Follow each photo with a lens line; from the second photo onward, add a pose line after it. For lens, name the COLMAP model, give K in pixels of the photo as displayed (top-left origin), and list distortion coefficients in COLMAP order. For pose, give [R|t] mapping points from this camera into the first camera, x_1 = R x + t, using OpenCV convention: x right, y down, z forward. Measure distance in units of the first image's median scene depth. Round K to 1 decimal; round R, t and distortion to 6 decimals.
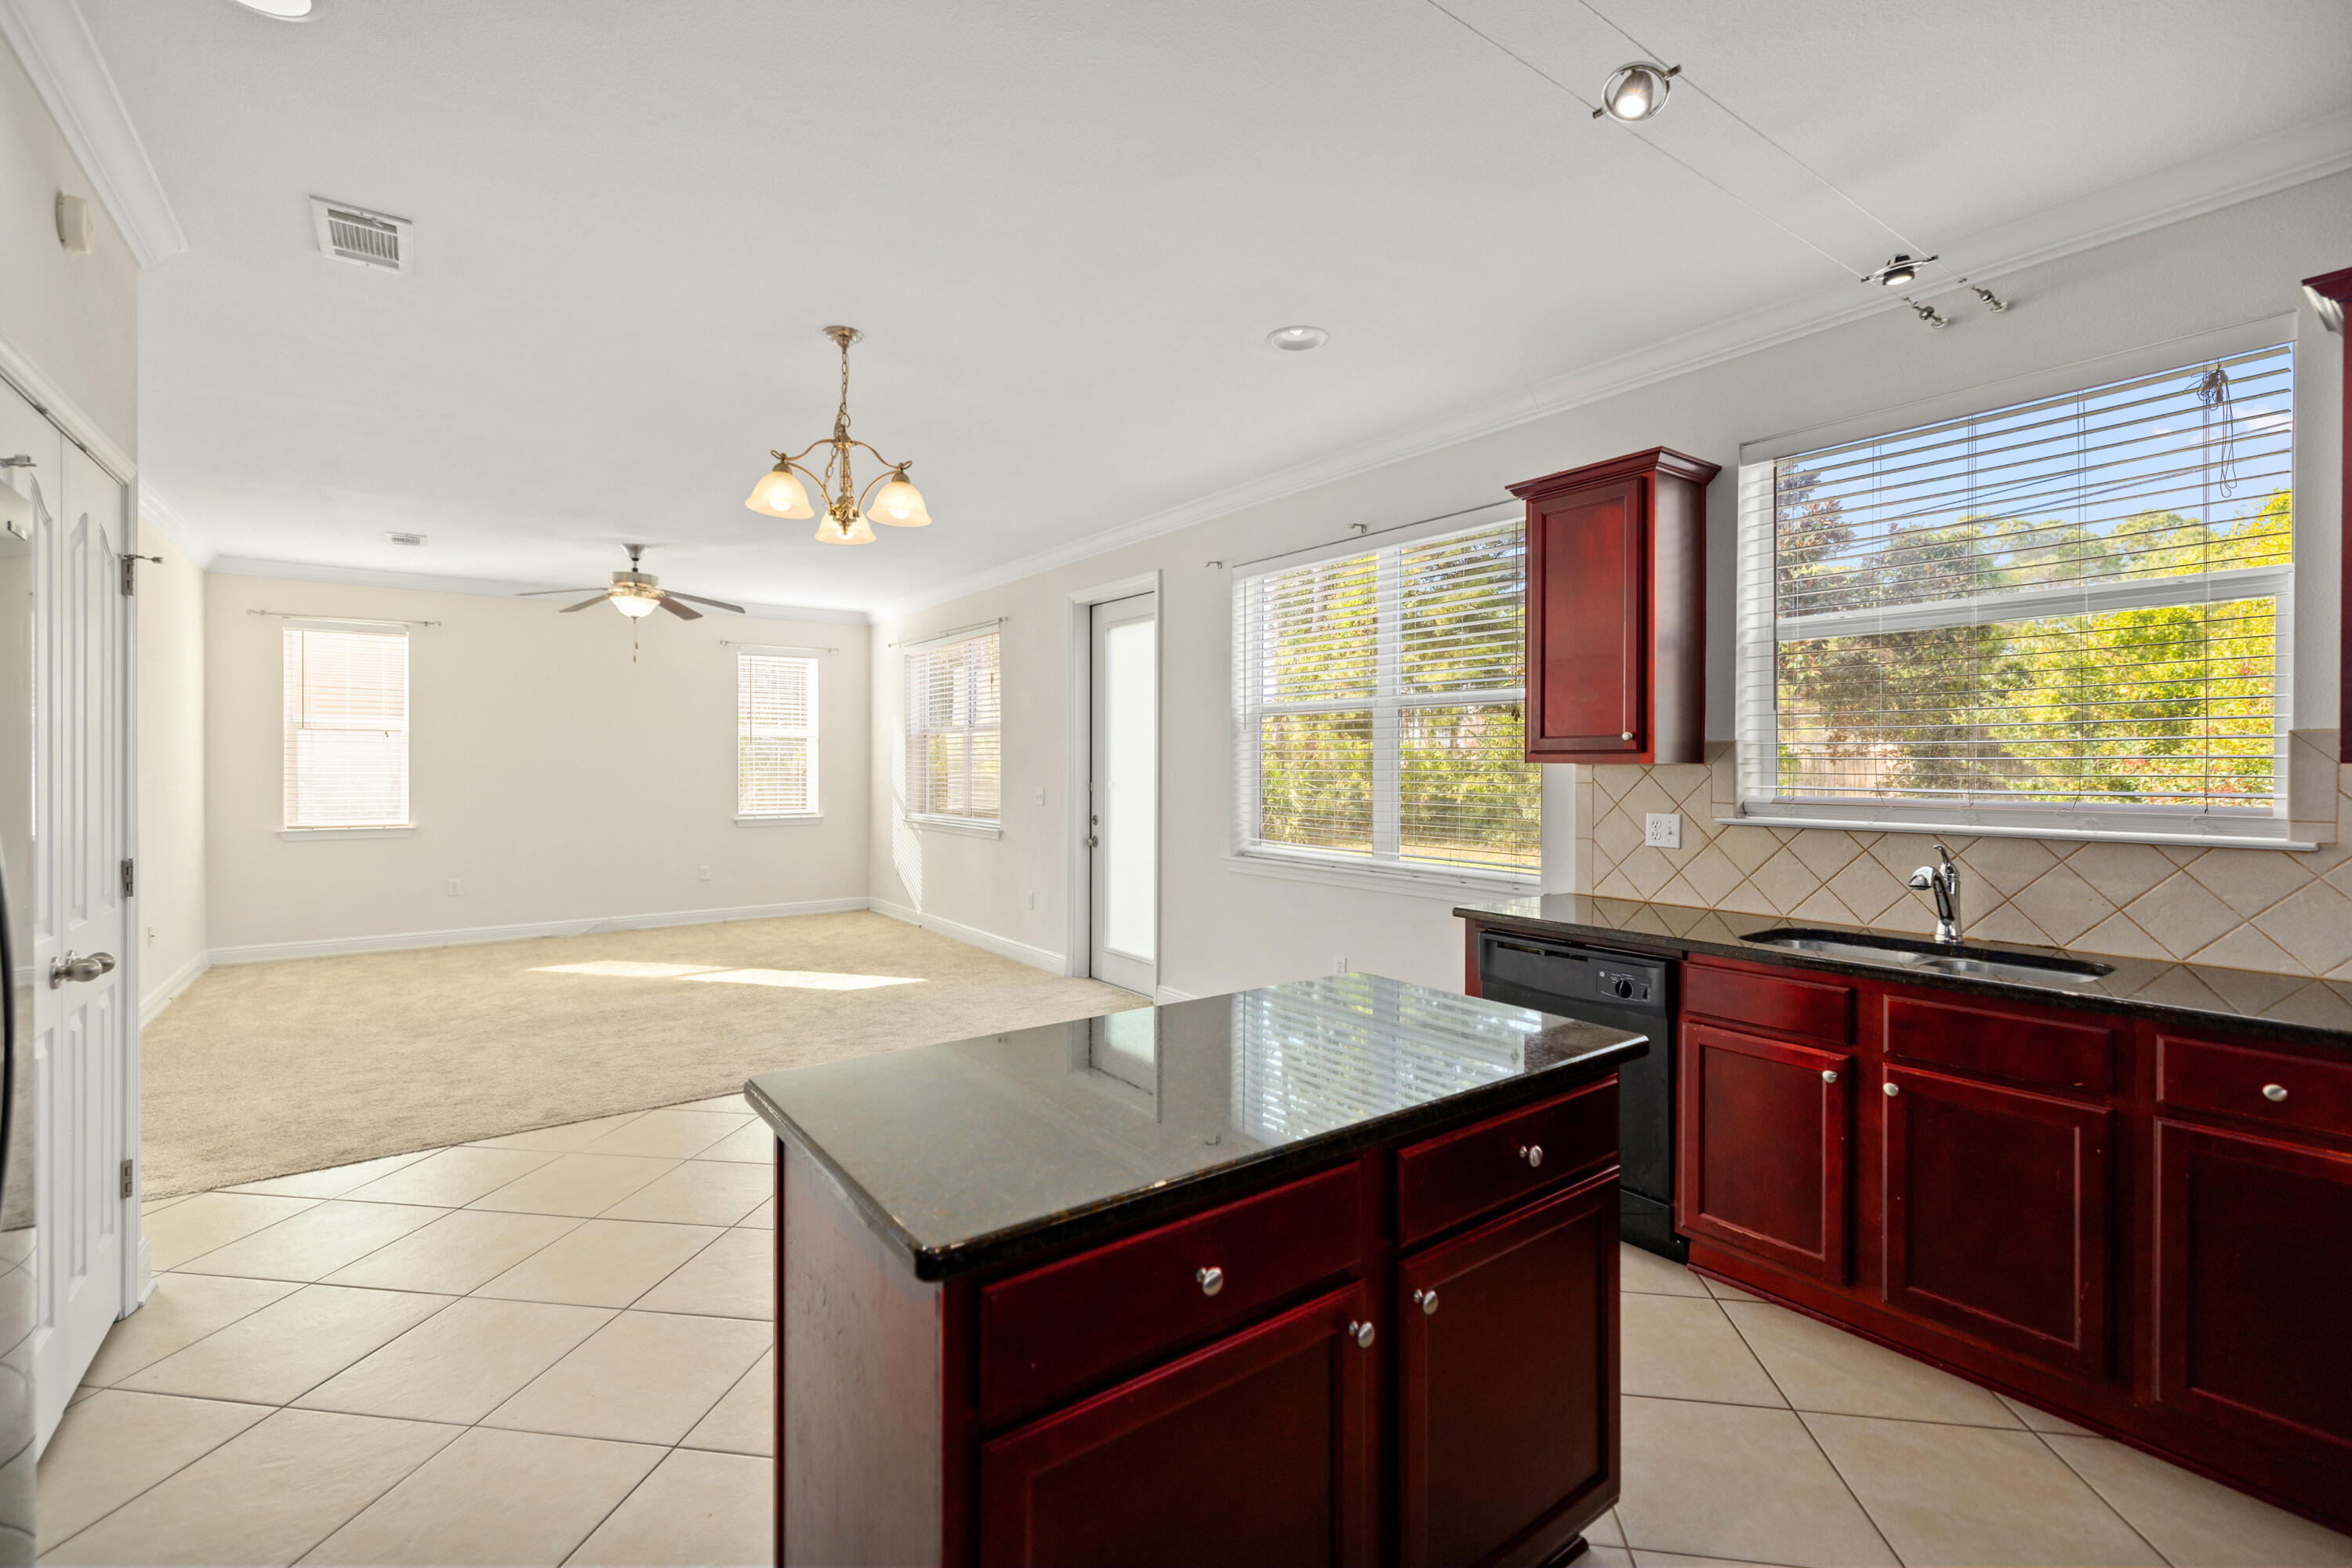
lens RADIAL K [[1026.1, 0, 1180.3], [0, 1026.1, 761.8], [0, 0, 1]] dist [-0.000163, 0.000279]
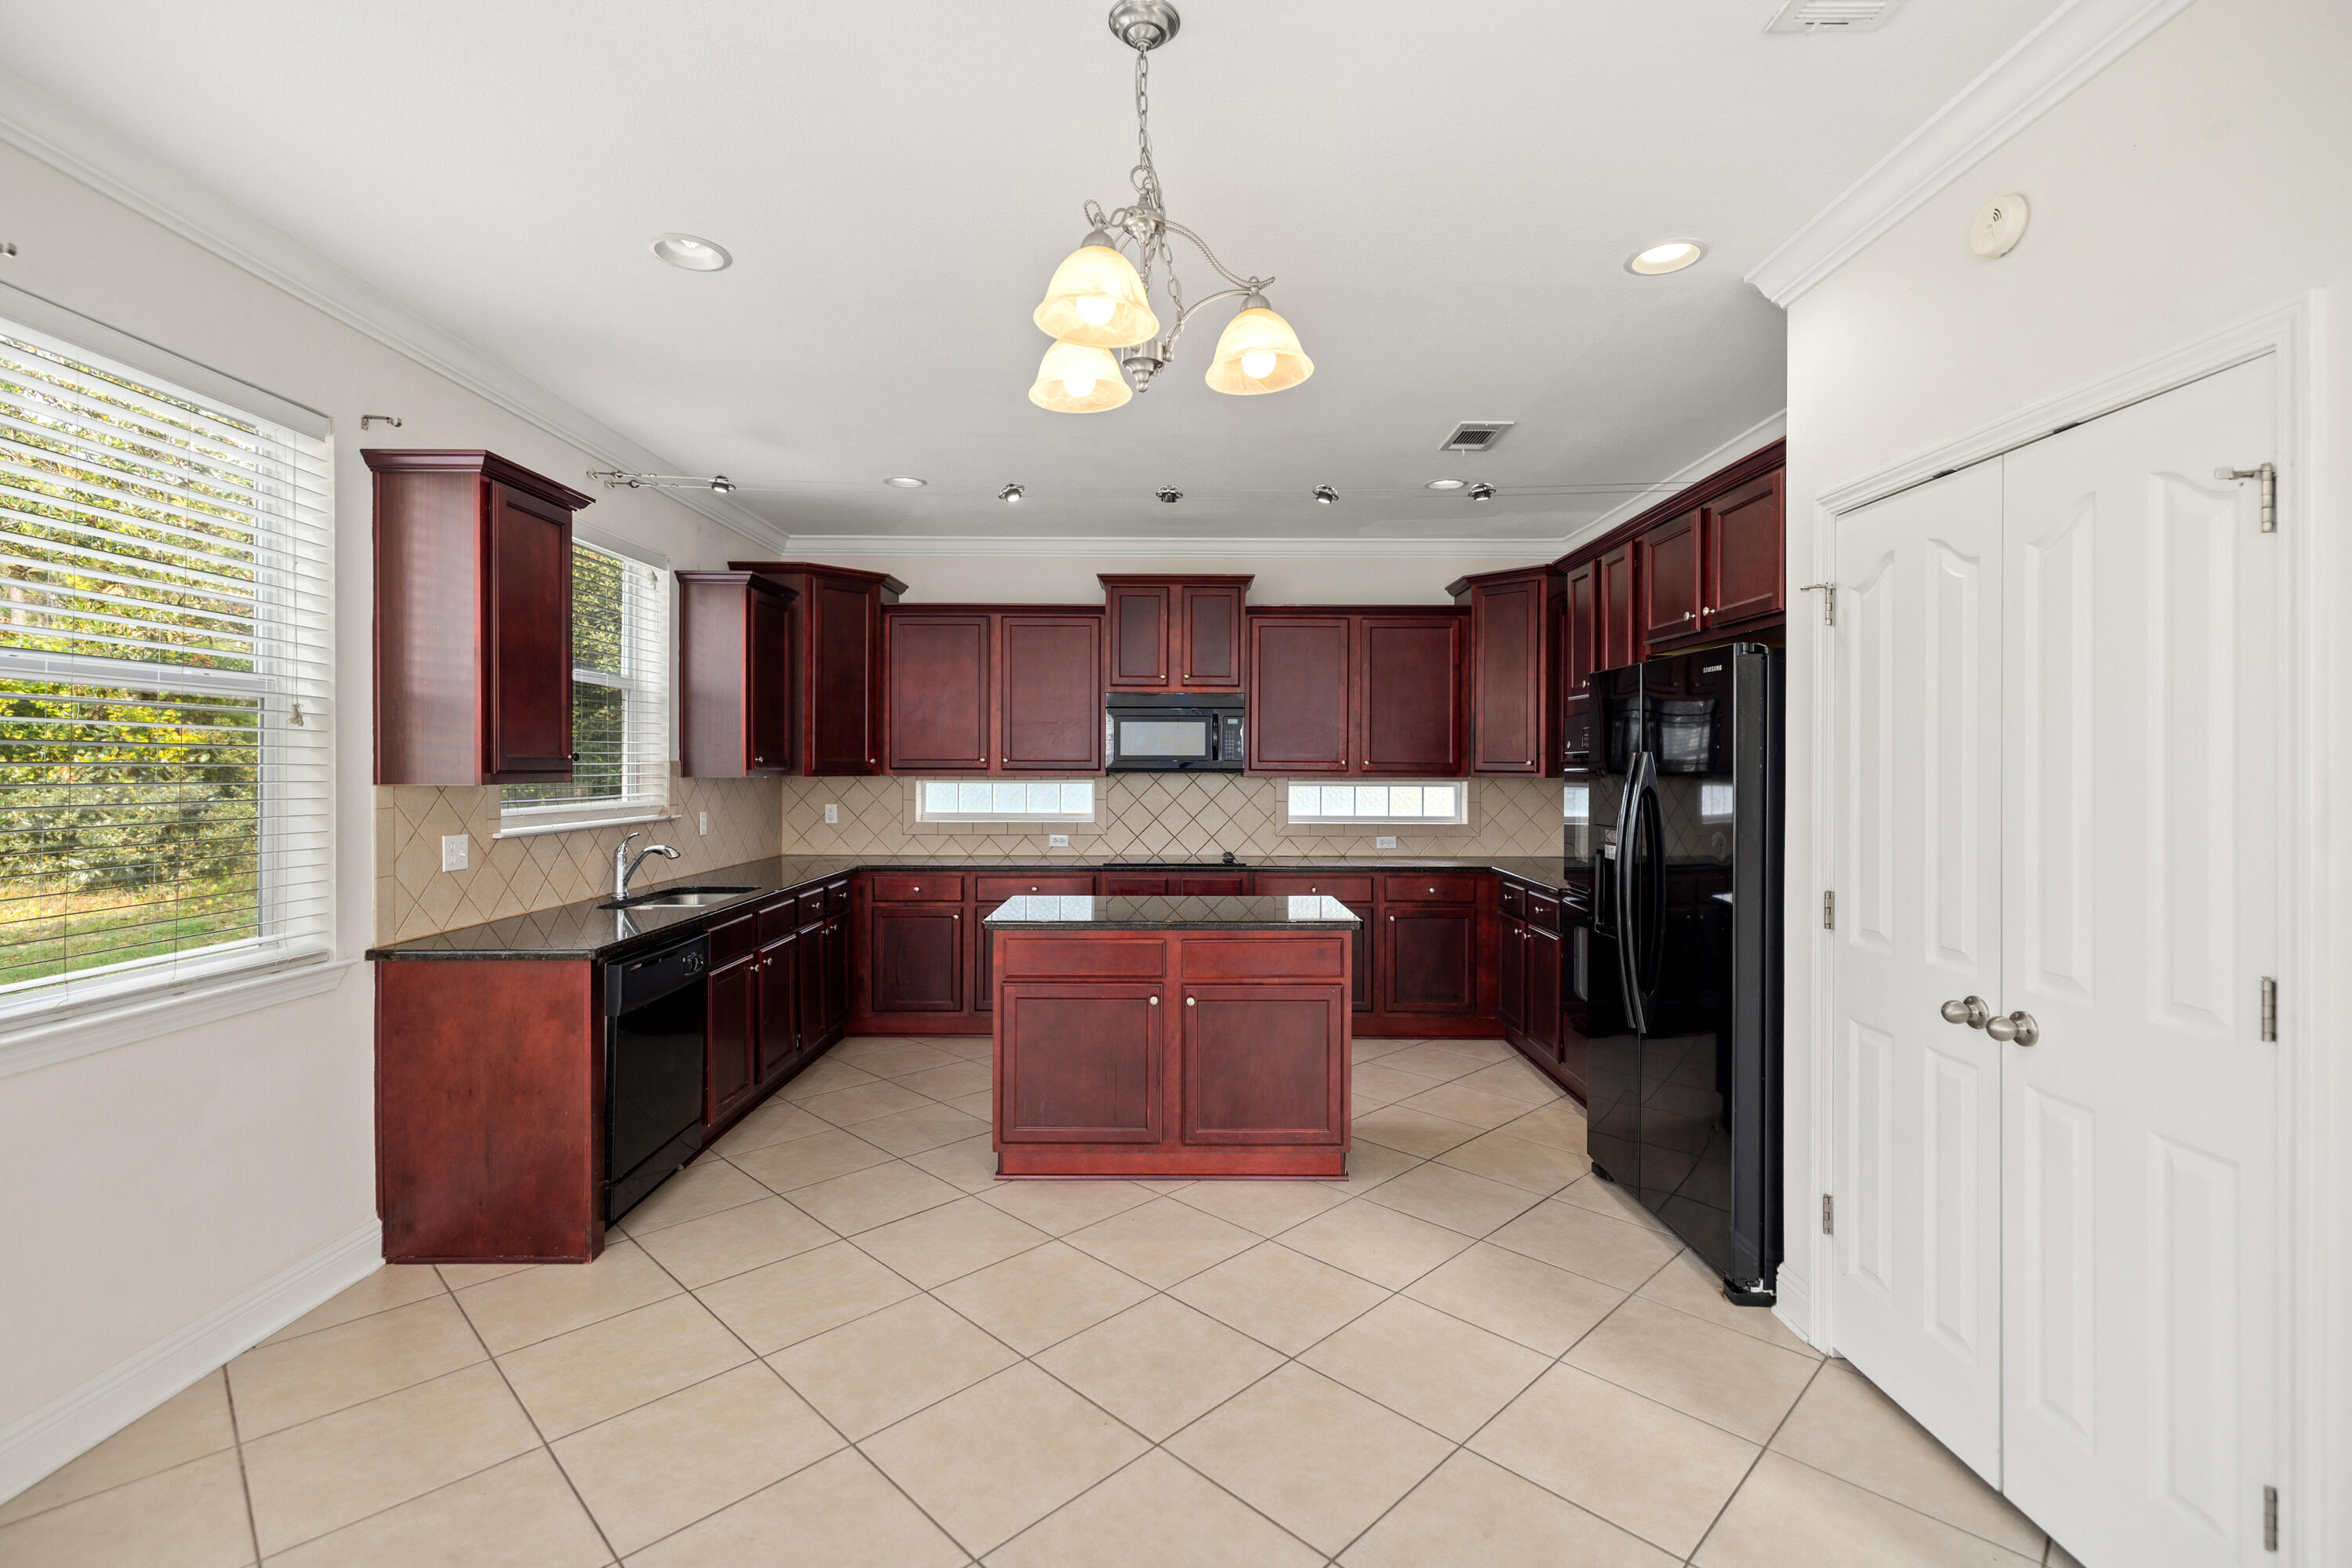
lens RADIAL K [[1026.1, 0, 1180.3], [0, 1026.1, 761.8], [0, 0, 1]] dist [-0.000163, 0.000279]
pose [[-0.810998, 0.004115, 0.585035, -0.703434], [0.001574, 0.999987, -0.004853, -0.013758], [-0.585047, -0.003015, -0.810994, 1.531418]]
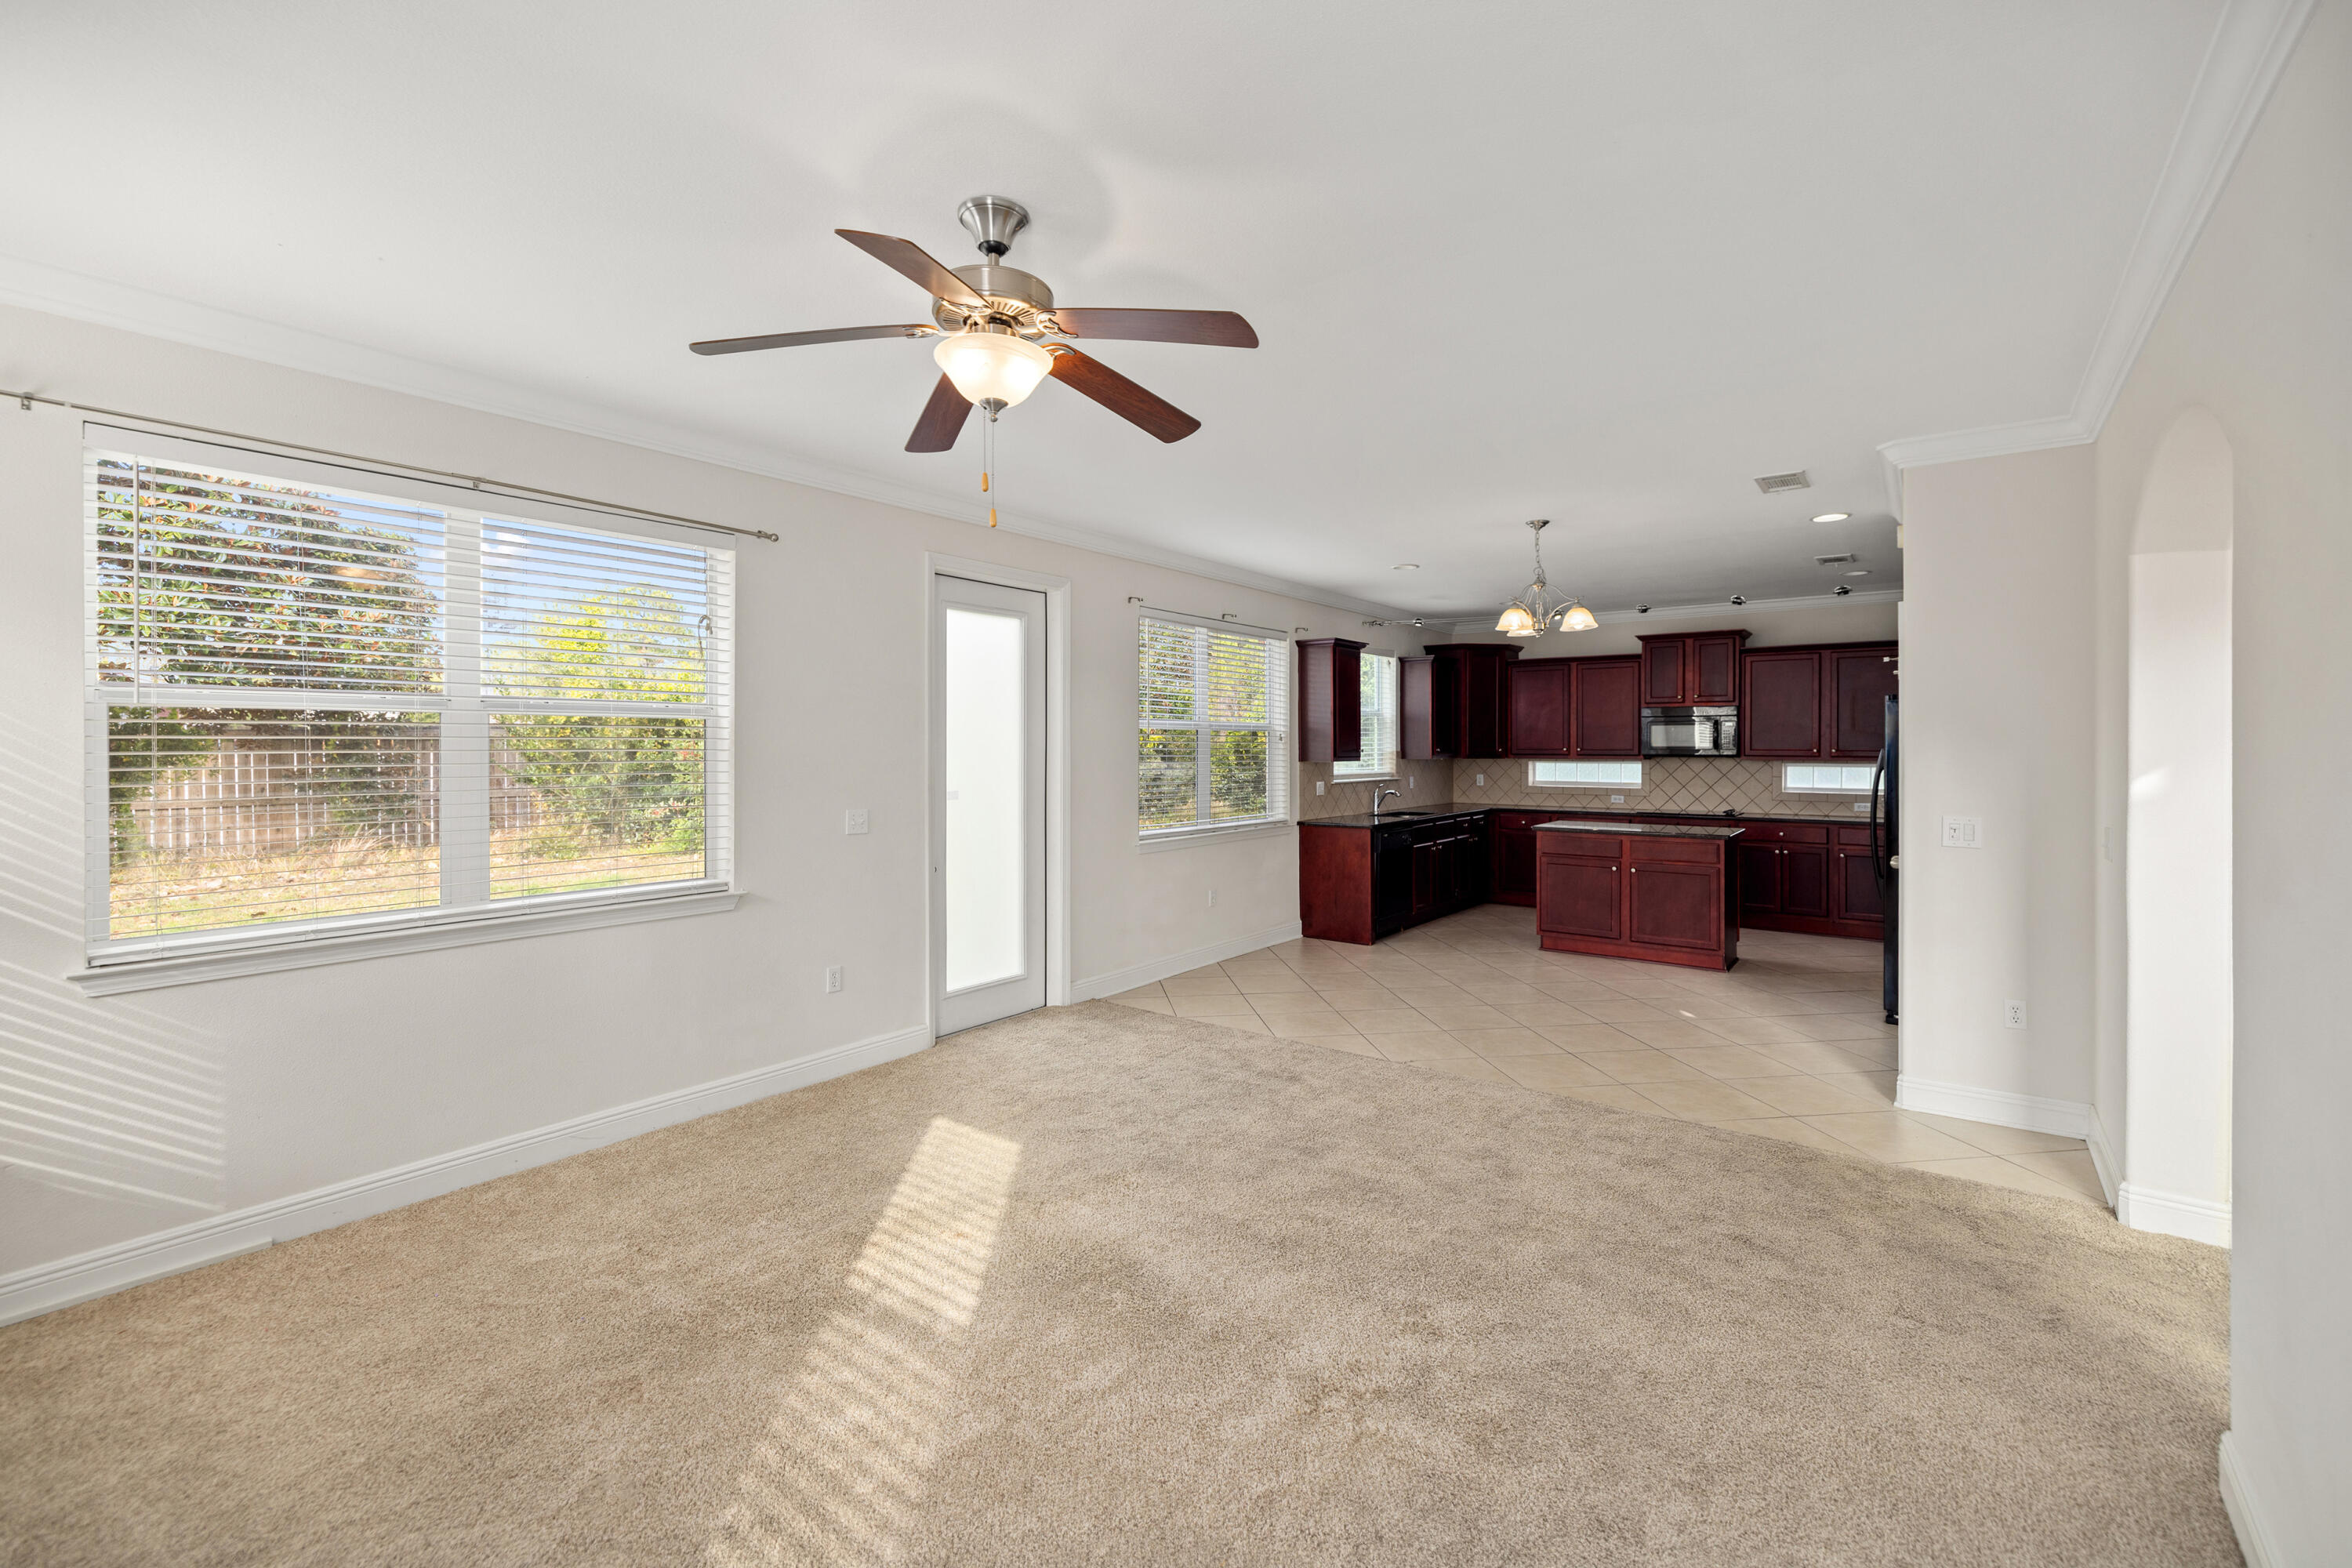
lens RADIAL K [[1026.1, 0, 1180.3], [0, 1026.1, 761.8], [0, 0, 1]] dist [-0.000163, 0.000279]
pose [[-0.281412, -0.010286, 0.959532, -2.010593], [0.003735, 0.999923, 0.011815, -0.030457], [-0.959580, 0.006909, -0.281352, 2.249159]]
